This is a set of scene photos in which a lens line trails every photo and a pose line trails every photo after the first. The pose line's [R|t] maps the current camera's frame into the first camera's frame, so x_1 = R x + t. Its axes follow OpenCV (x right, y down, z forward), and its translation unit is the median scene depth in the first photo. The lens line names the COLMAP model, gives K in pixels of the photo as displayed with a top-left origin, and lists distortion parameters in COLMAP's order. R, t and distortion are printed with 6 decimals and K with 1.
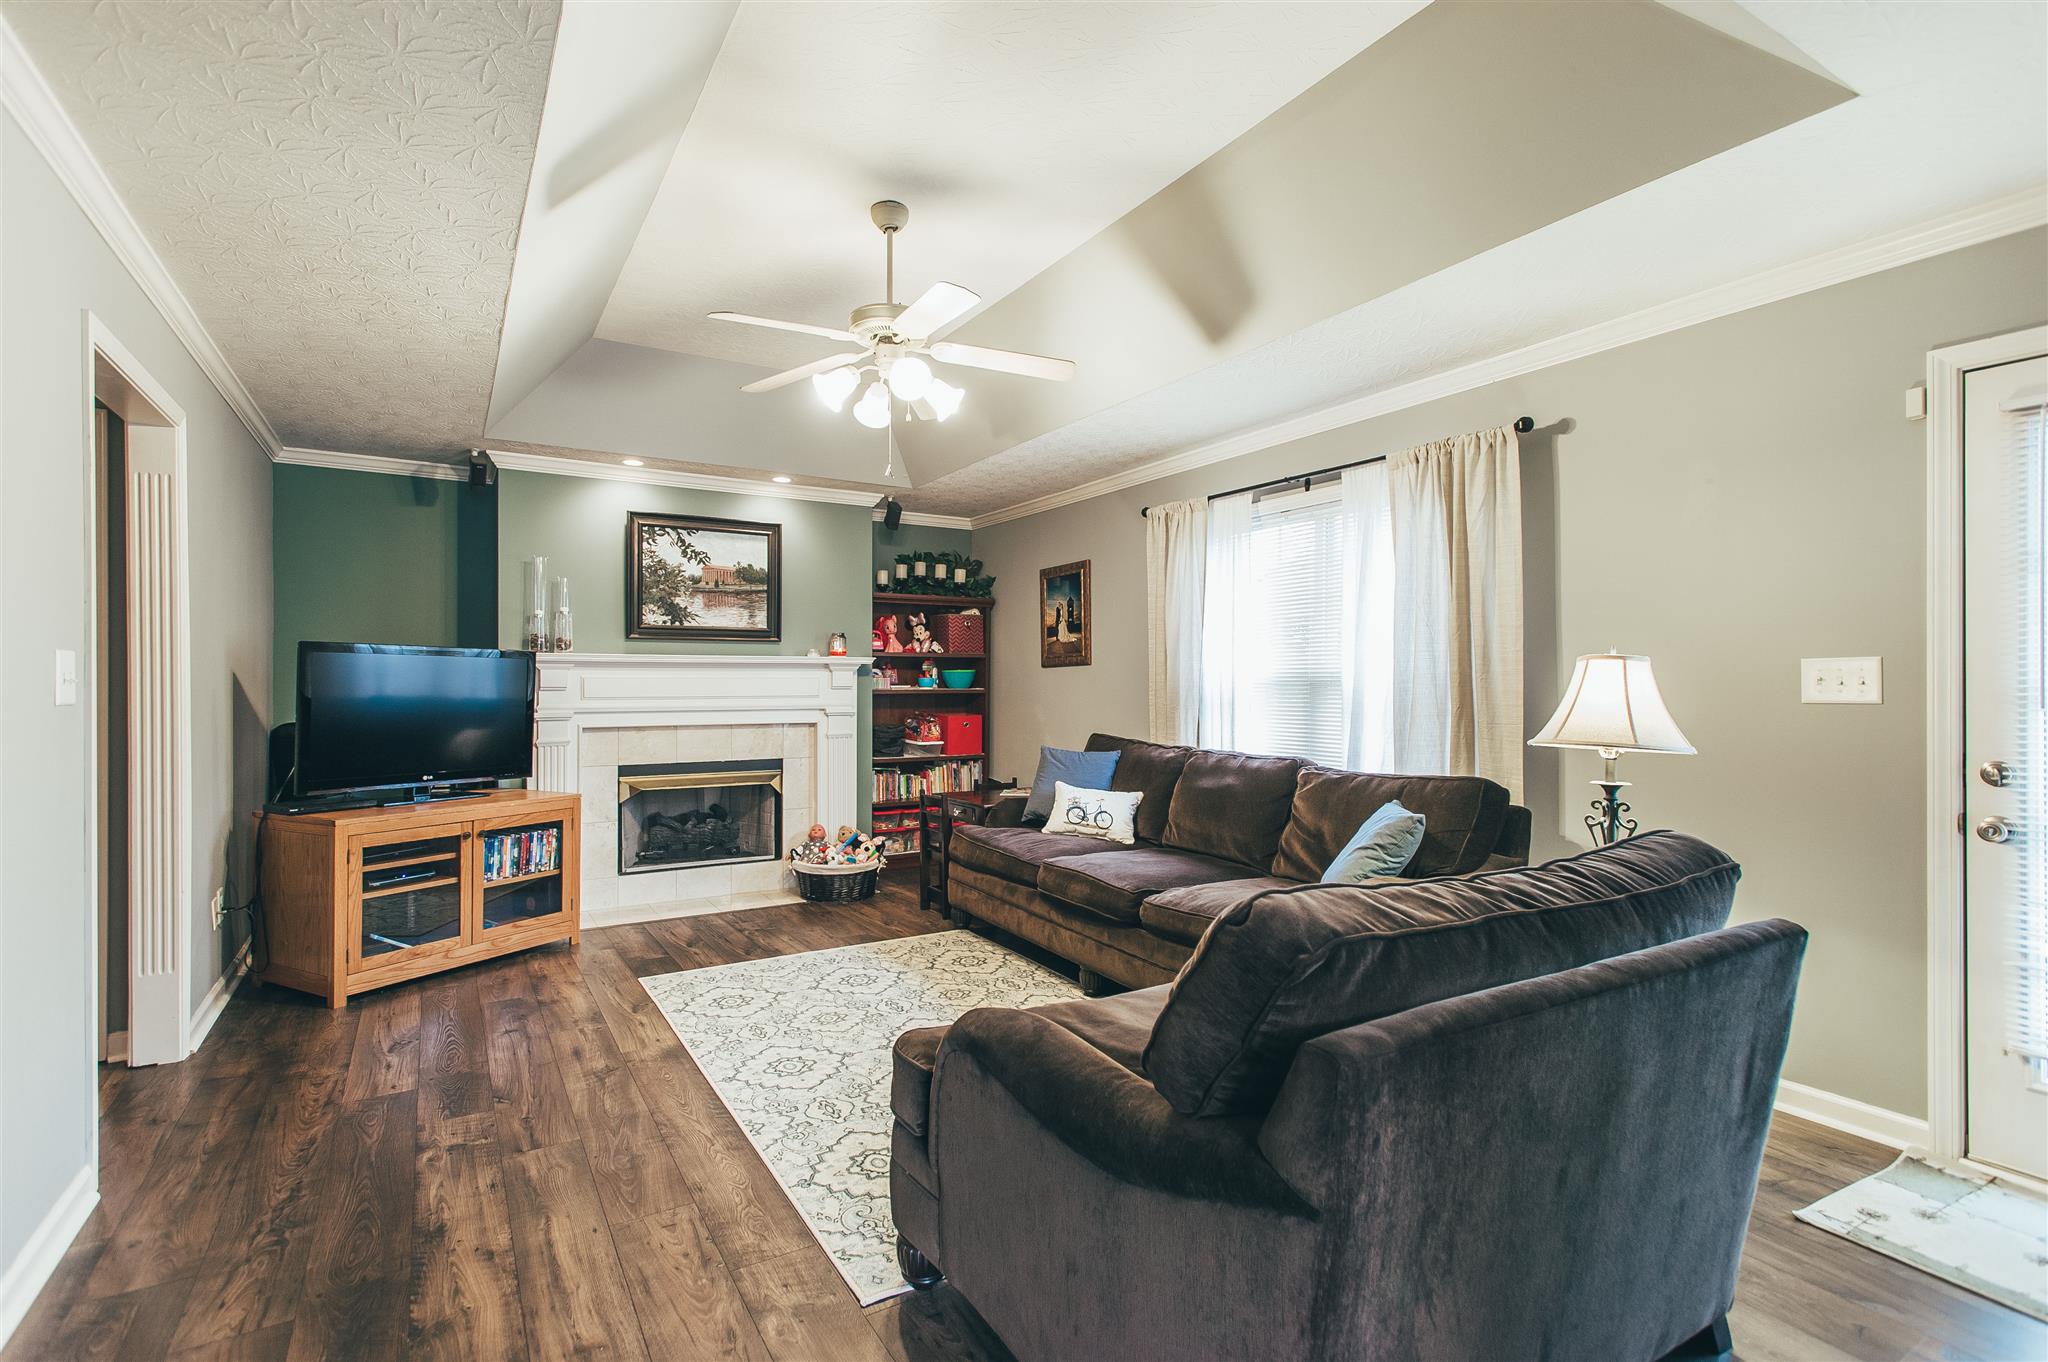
lens RADIAL K [[957.6, 0, 1016.2], [0, 957.6, 686.3], [0, 0, 1]] dist [0.014153, -0.002774]
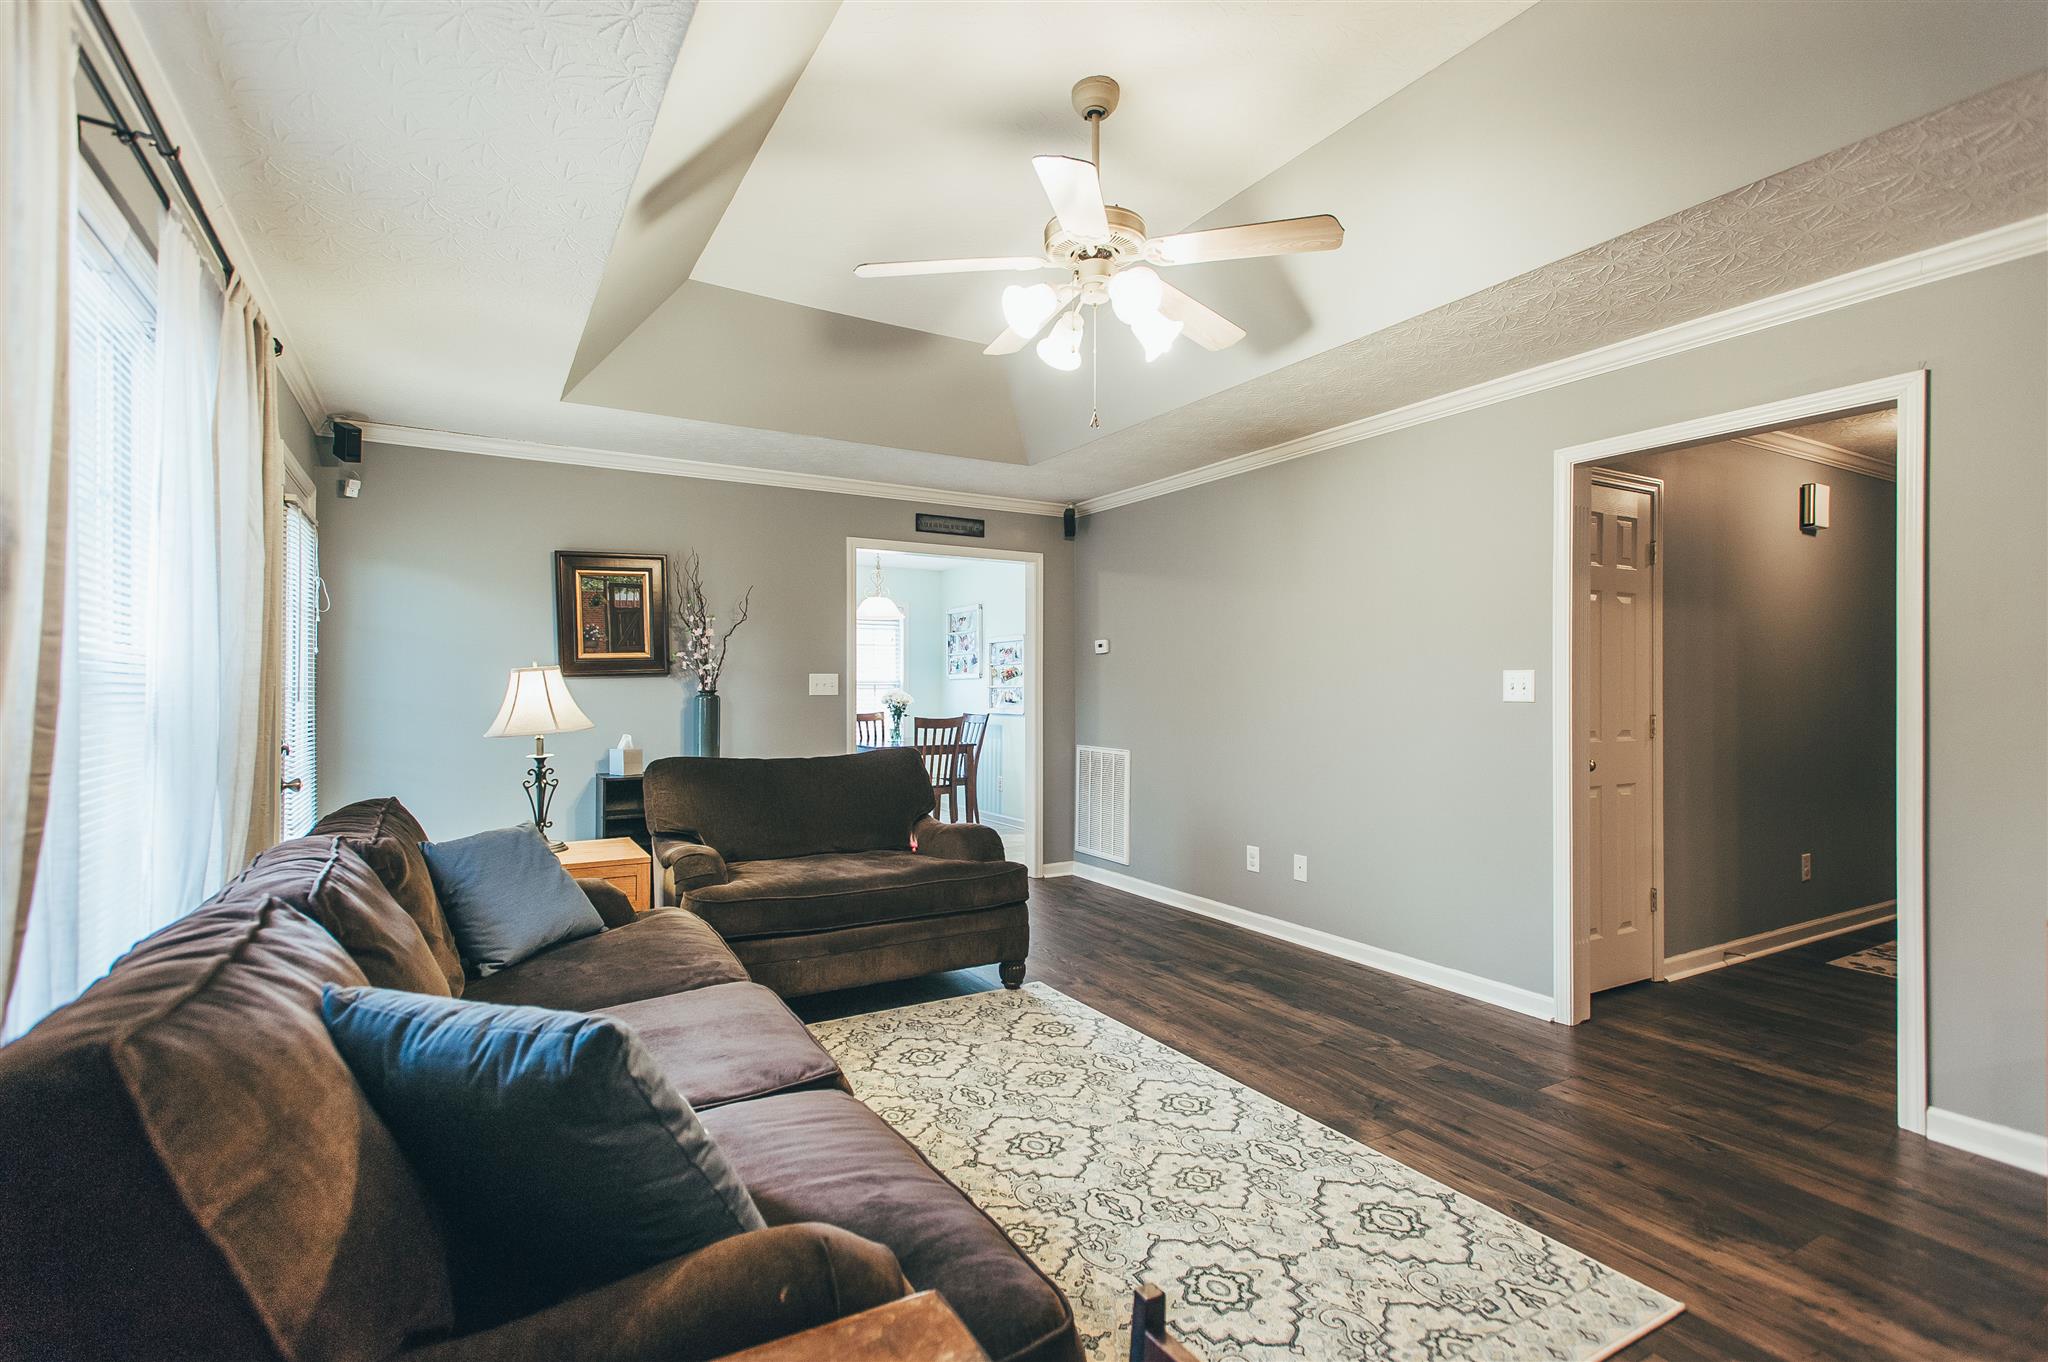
lens RADIAL K [[957.6, 0, 1006.0], [0, 957.6, 681.8], [0, 0, 1]] dist [0.014153, -0.002774]
pose [[-0.999701, -0.003366, 0.024203, -0.048441], [-0.003454, 0.999987, -0.003615, -0.002861], [-0.024190, -0.003698, -0.999701, 1.110467]]
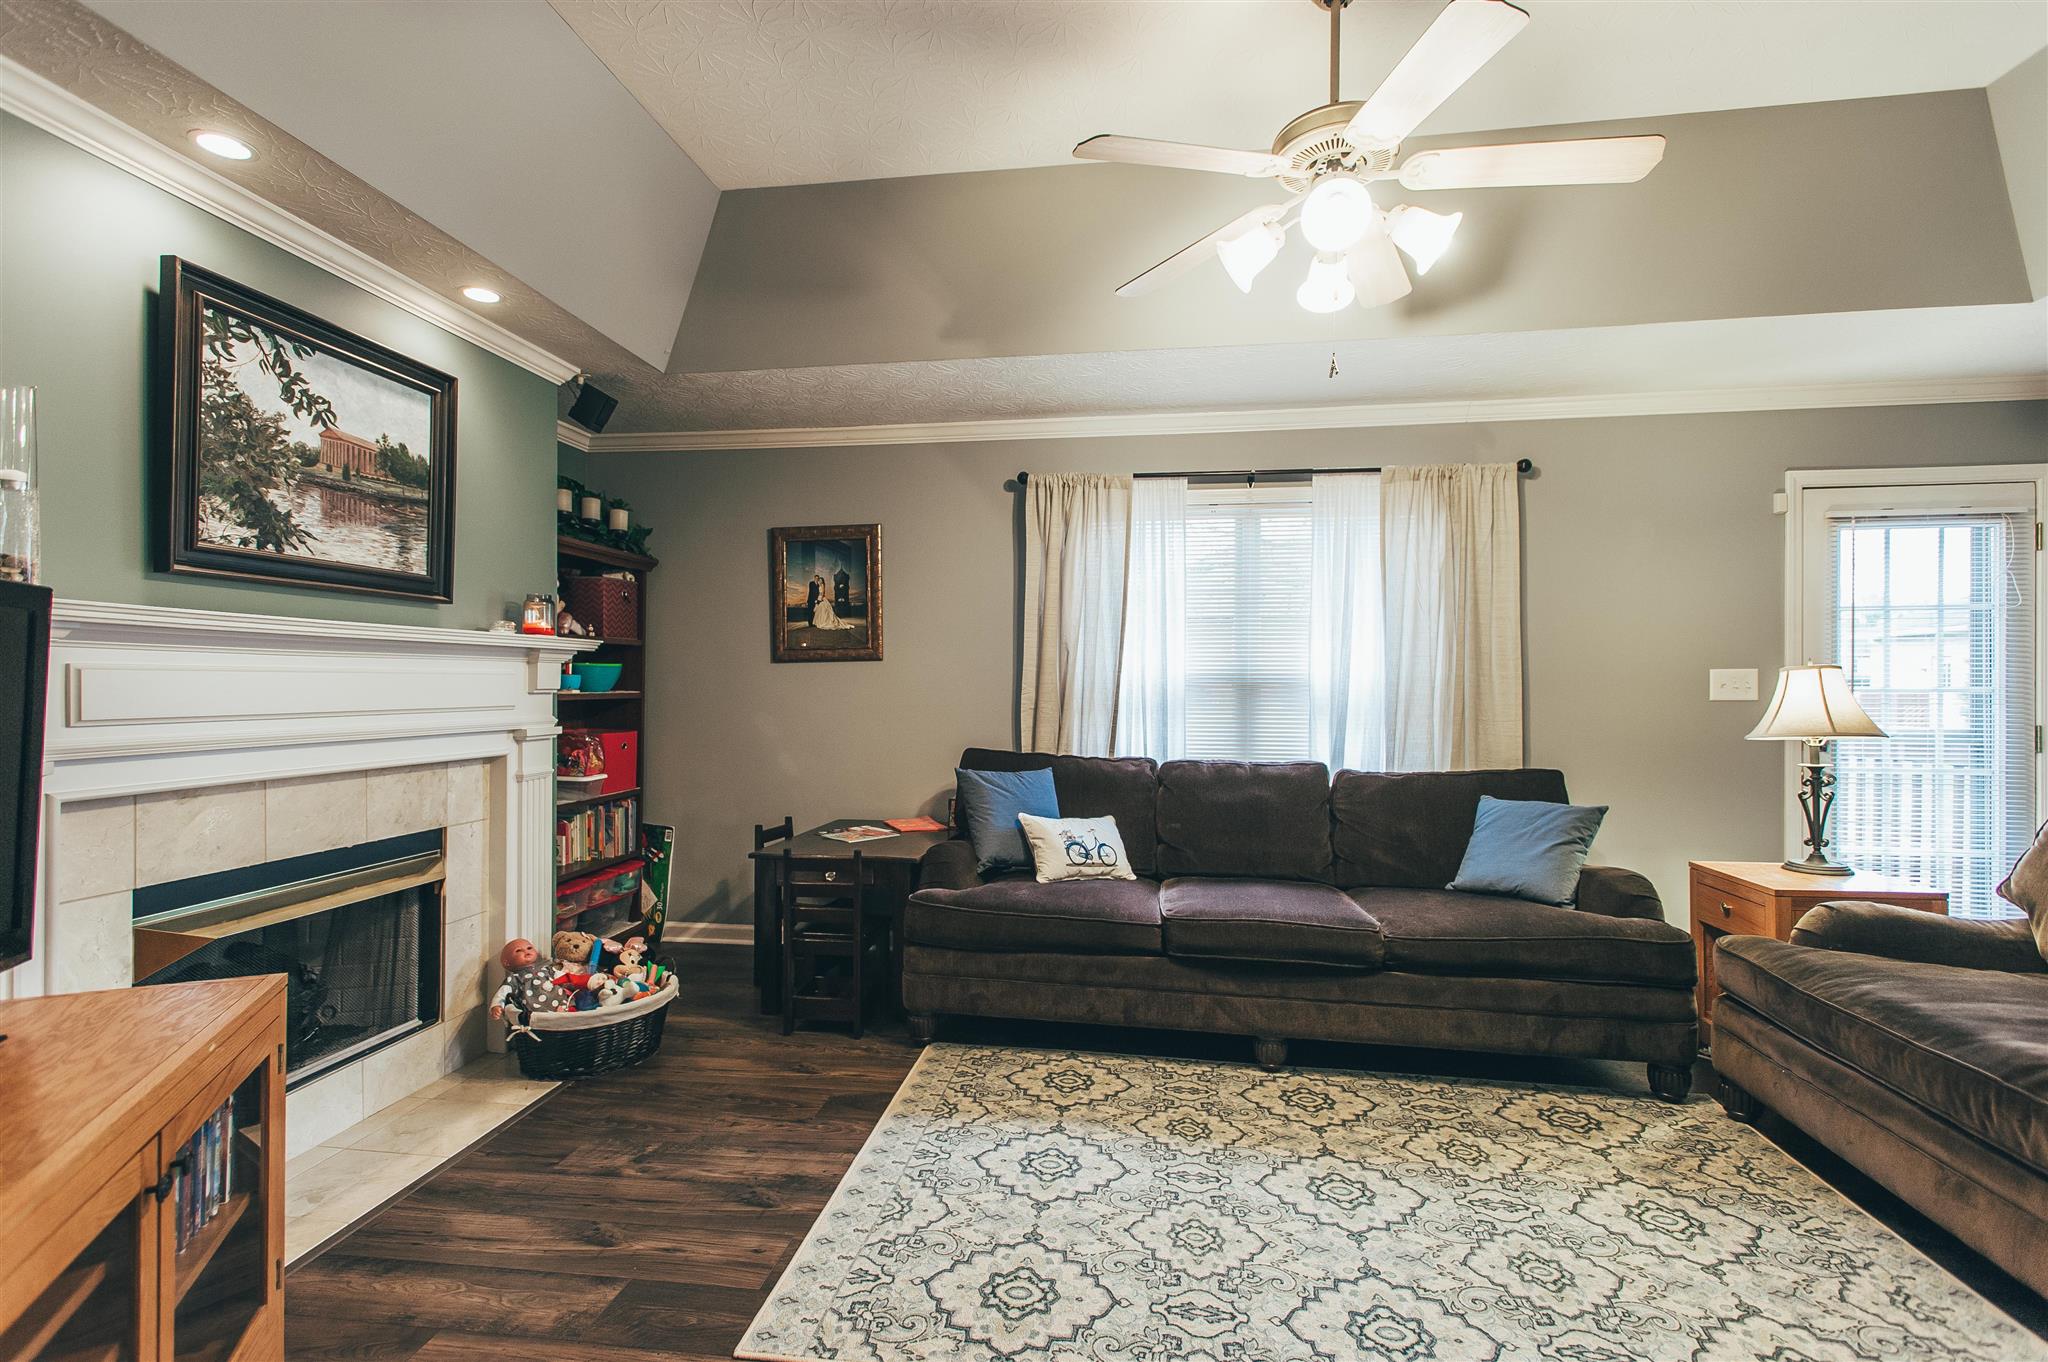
lens RADIAL K [[957.6, 0, 1019.6], [0, 957.6, 685.3], [0, 0, 1]] dist [0.014153, -0.002774]
pose [[0.637019, 0.000470, 0.770848, -0.484869], [-0.000192, 1.000000, -0.000450, -0.002112], [-0.770848, 0.000139, 0.637019, 0.458859]]
